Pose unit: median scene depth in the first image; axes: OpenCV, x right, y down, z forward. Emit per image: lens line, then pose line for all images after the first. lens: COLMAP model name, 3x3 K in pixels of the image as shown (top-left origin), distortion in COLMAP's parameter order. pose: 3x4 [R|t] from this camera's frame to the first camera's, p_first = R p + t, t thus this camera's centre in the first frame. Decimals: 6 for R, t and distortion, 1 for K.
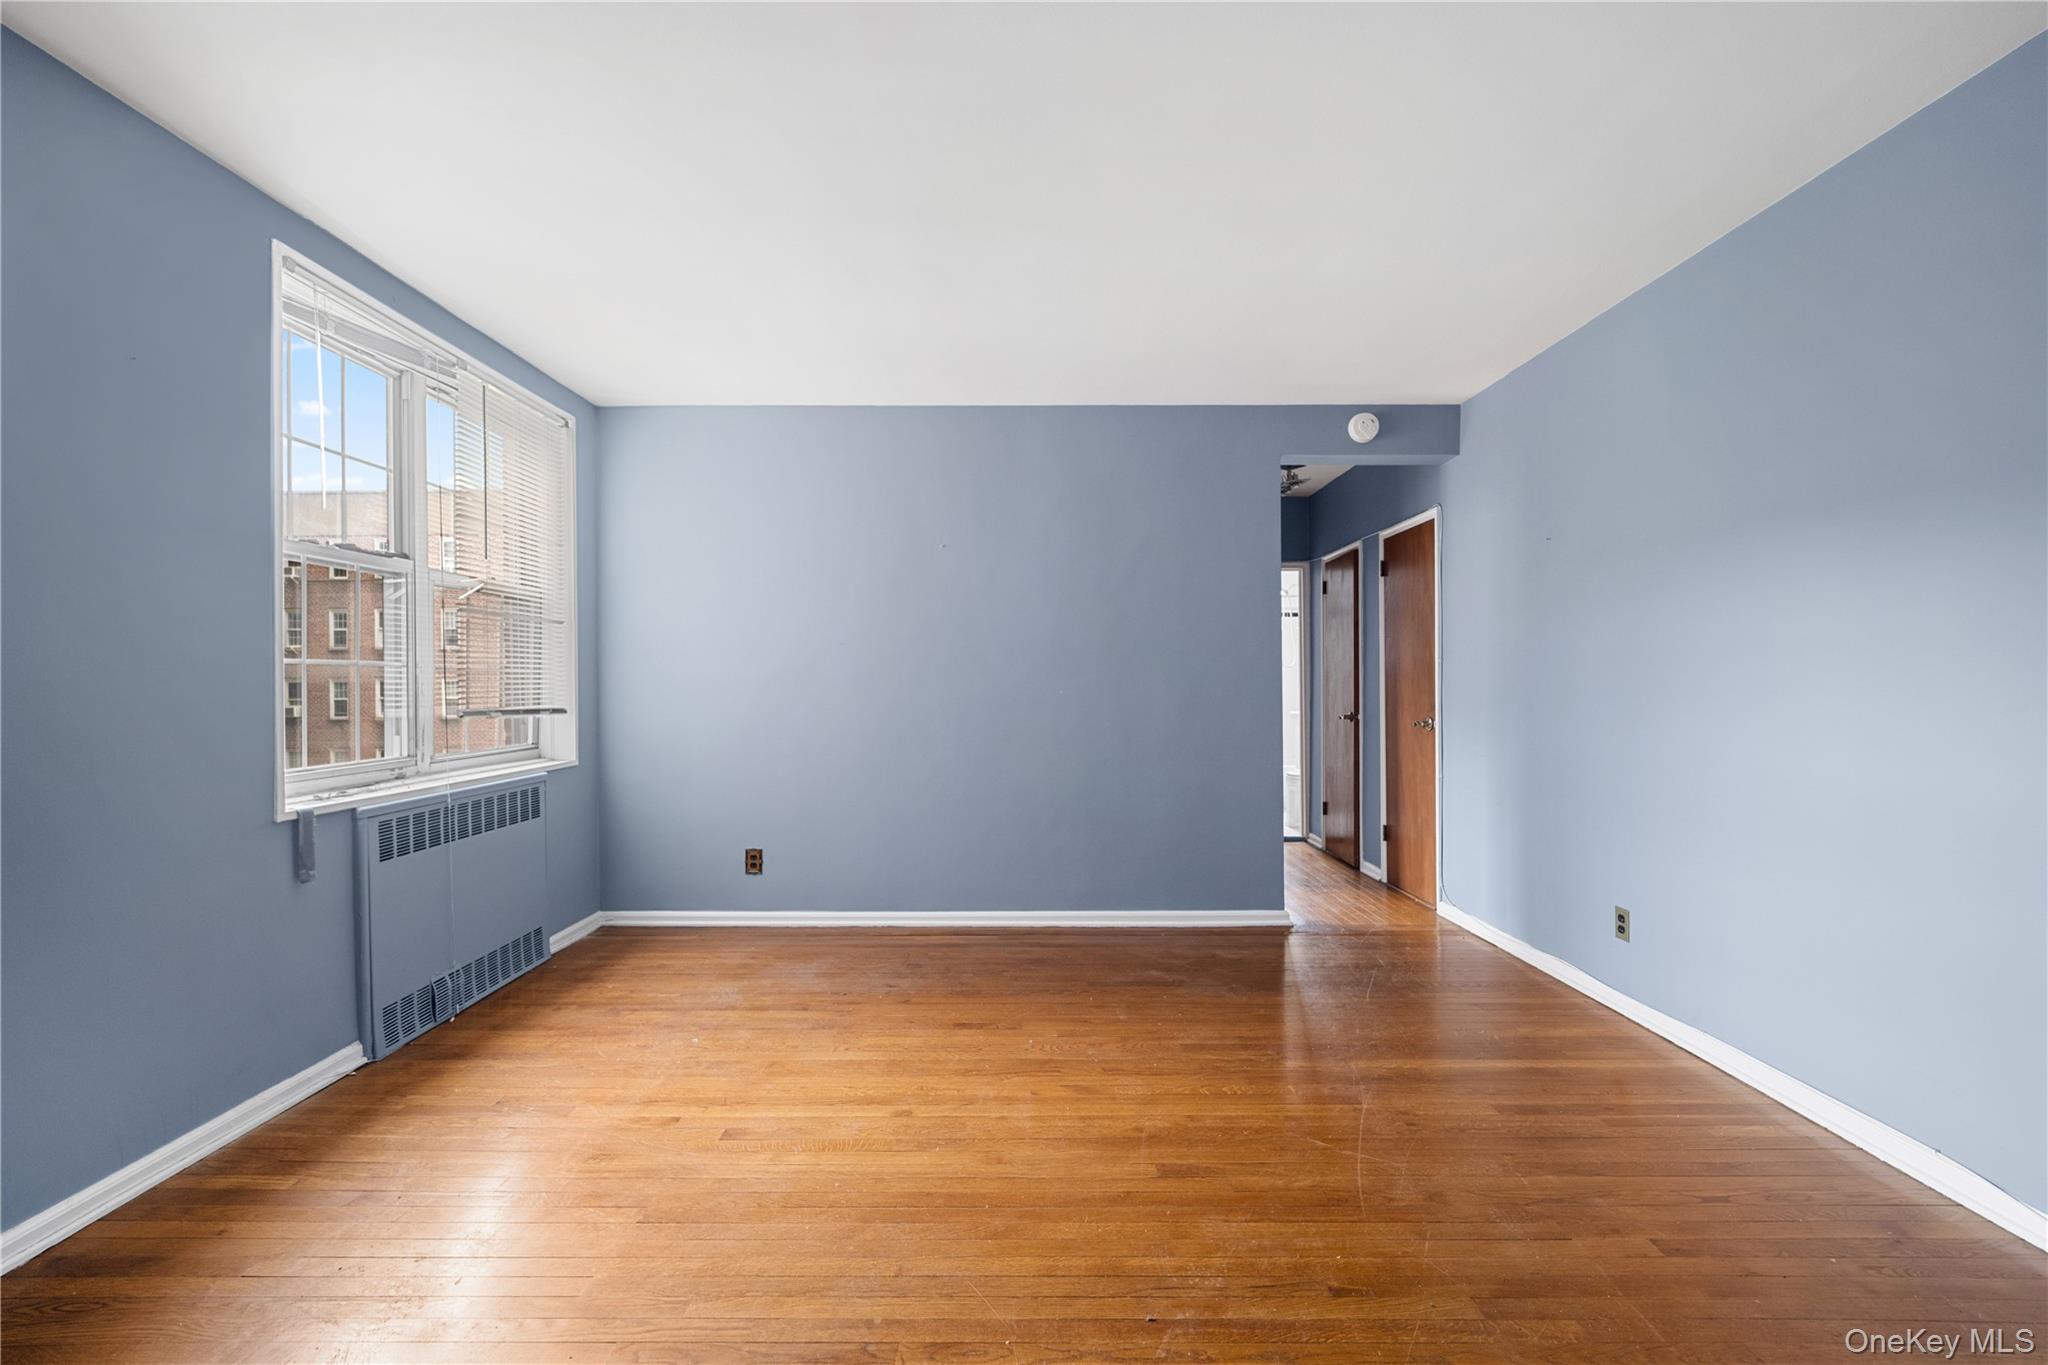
lens RADIAL K [[871.0, 0, 1036.2], [0, 871.0, 683.4], [0, 0, 1]] dist [0.000014, -0.000130]
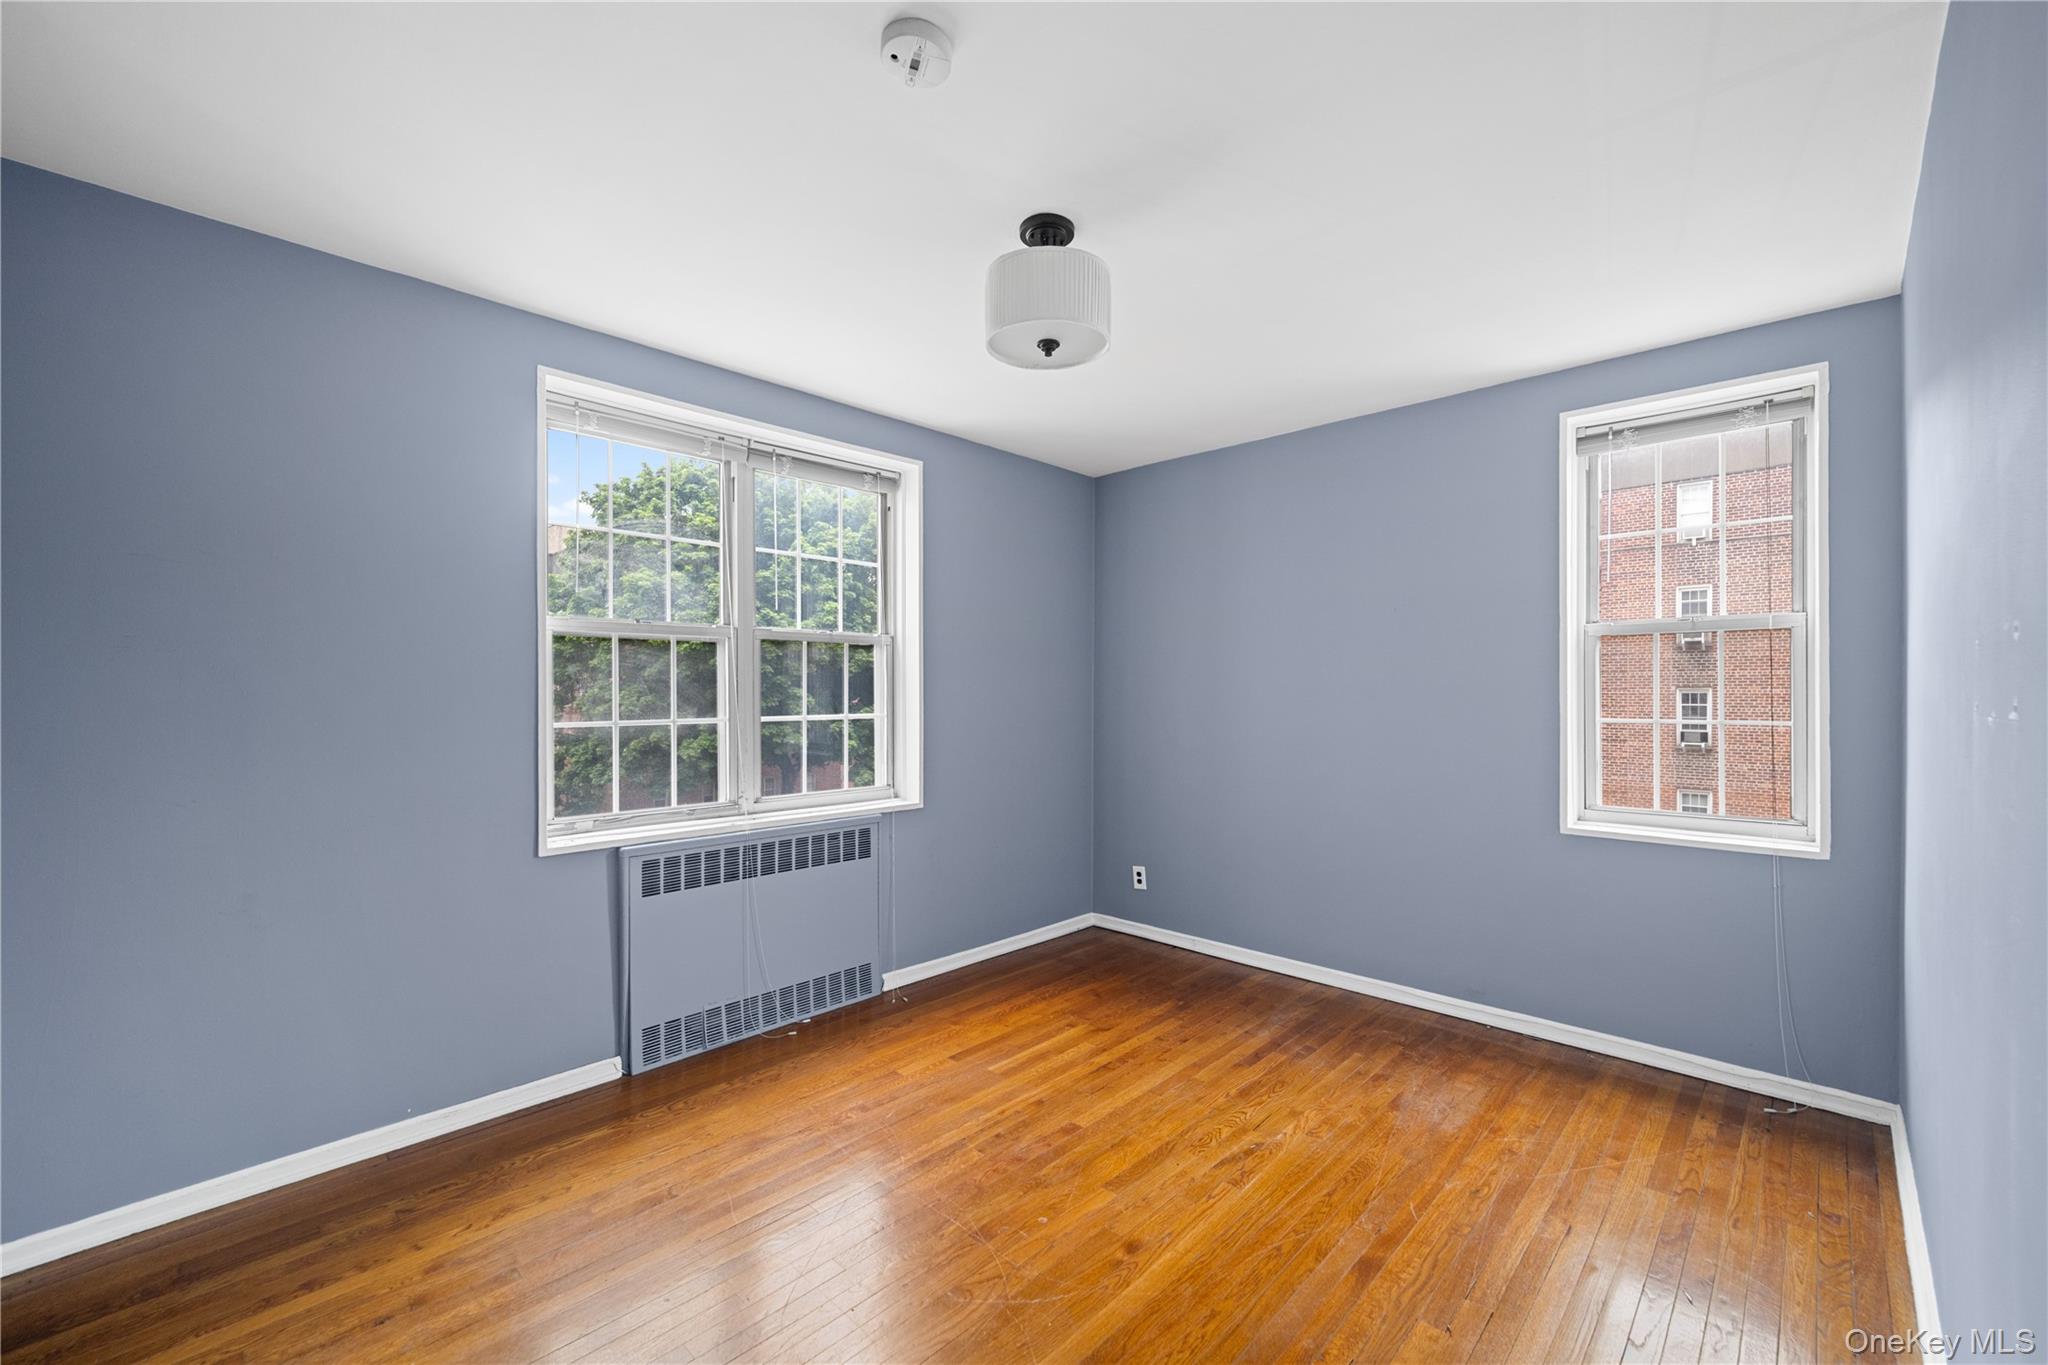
lens RADIAL K [[824.1, 0, 1051.9], [0, 824.1, 682.6], [0, 0, 1]] dist [-0.000706, -0.000248]
pose [[0.731251, 0.003552, -0.682100, 0.320193], [-0.009725, 0.999939, -0.005219, -0.063946], [0.682040, 0.010450, 0.731241, 0.536324]]
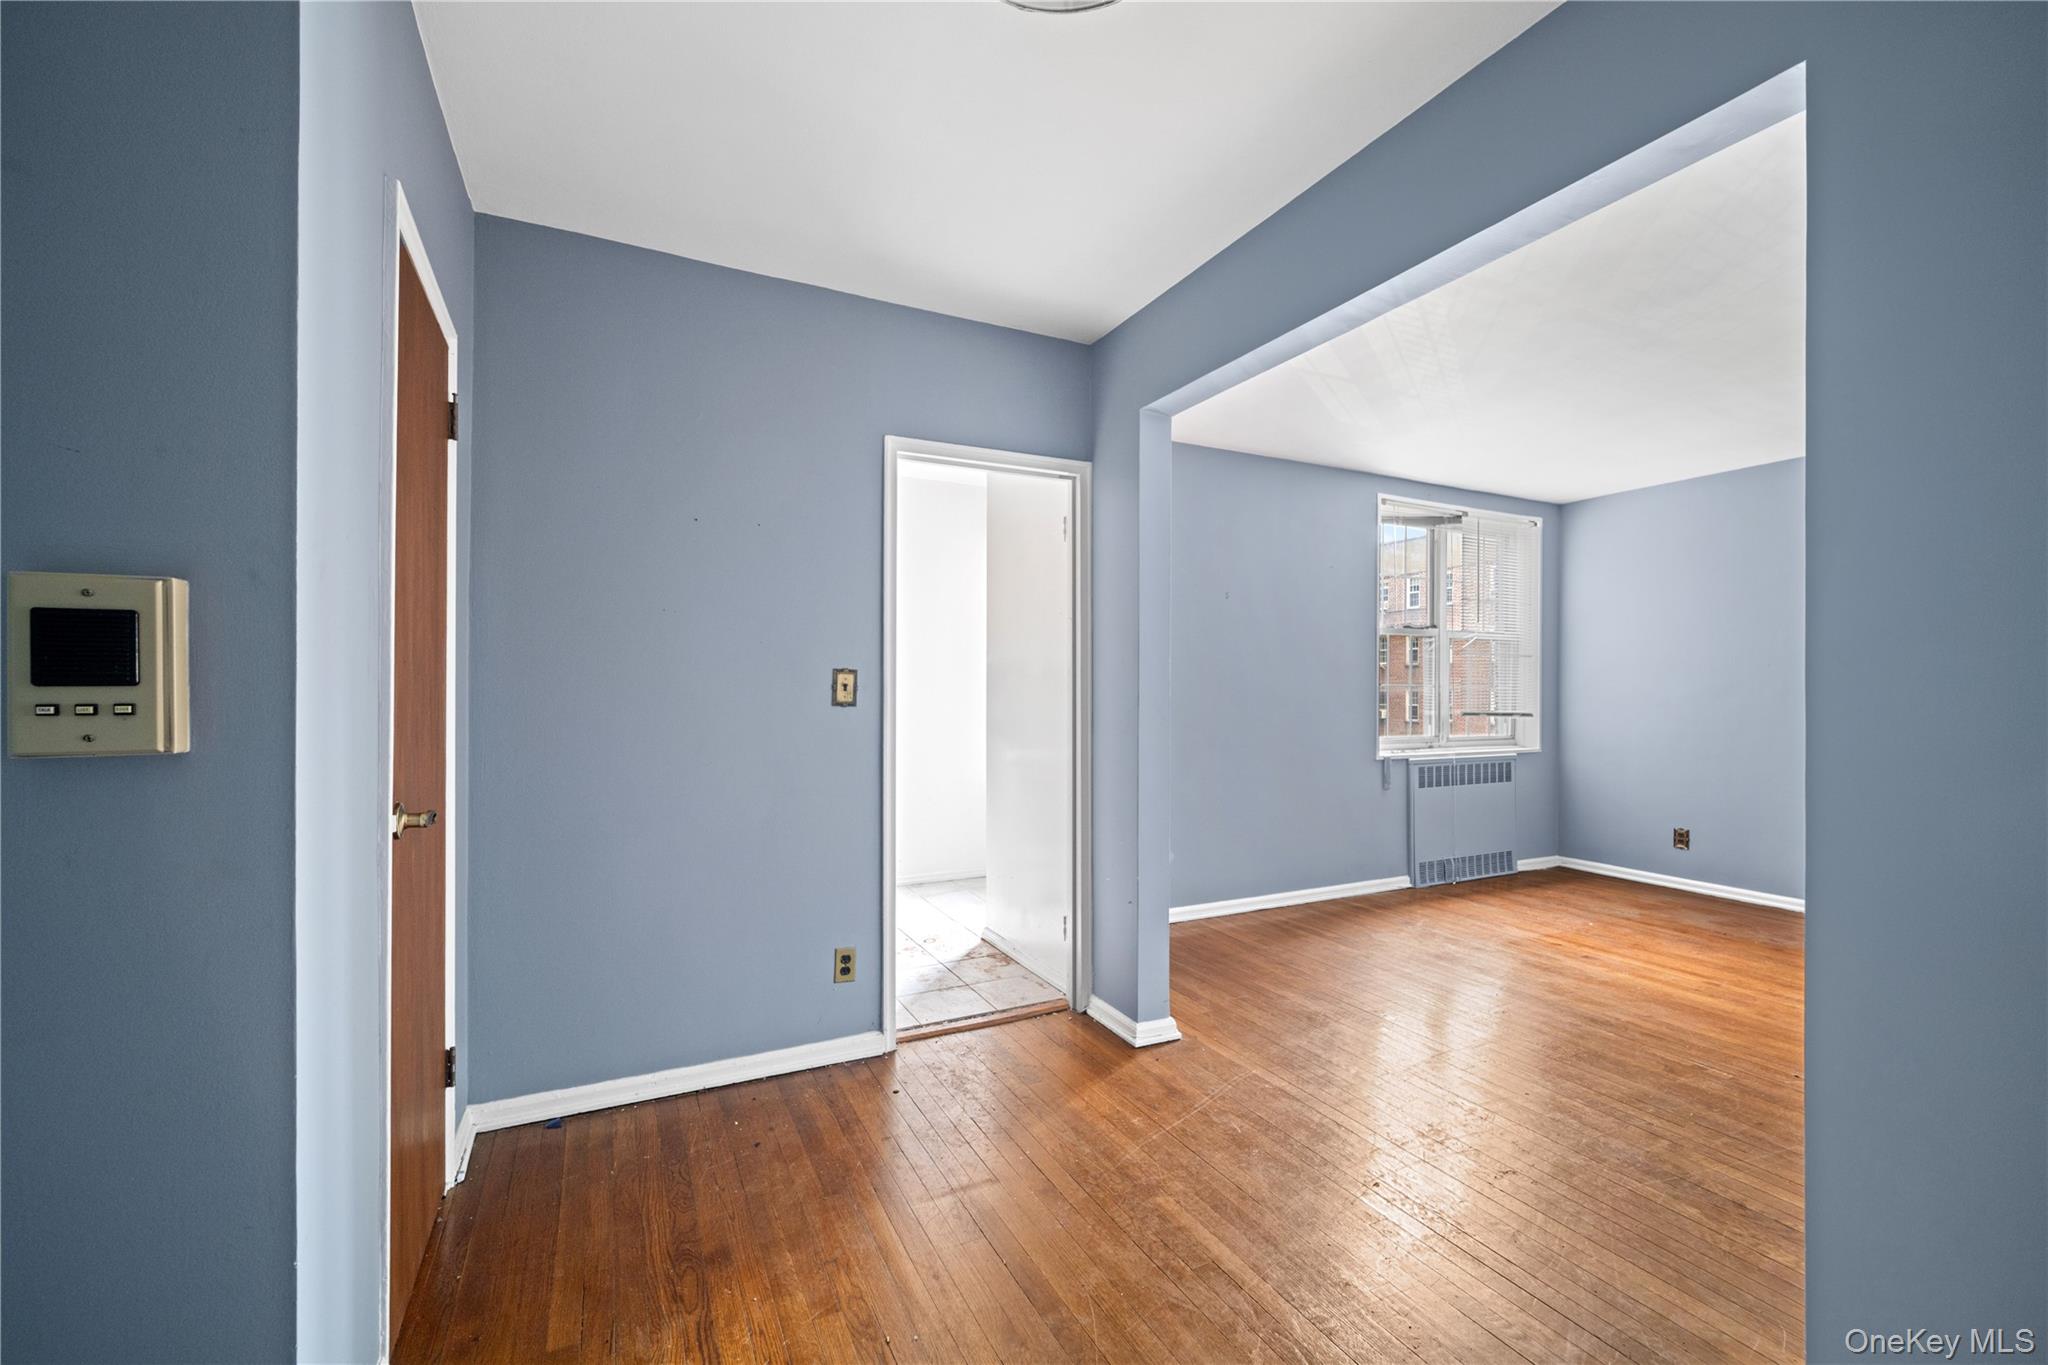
lens RADIAL K [[848.6, 0, 1020.1], [0, 848.6, 693.7], [0, 0, 1]] dist [-0.001117, -0.000293]
pose [[0.445553, 0.008167, -0.895218, 0.503979], [-0.008356, 0.999953, 0.004964, -0.006932], [0.895217, 0.005269, 0.445600, -0.595573]]
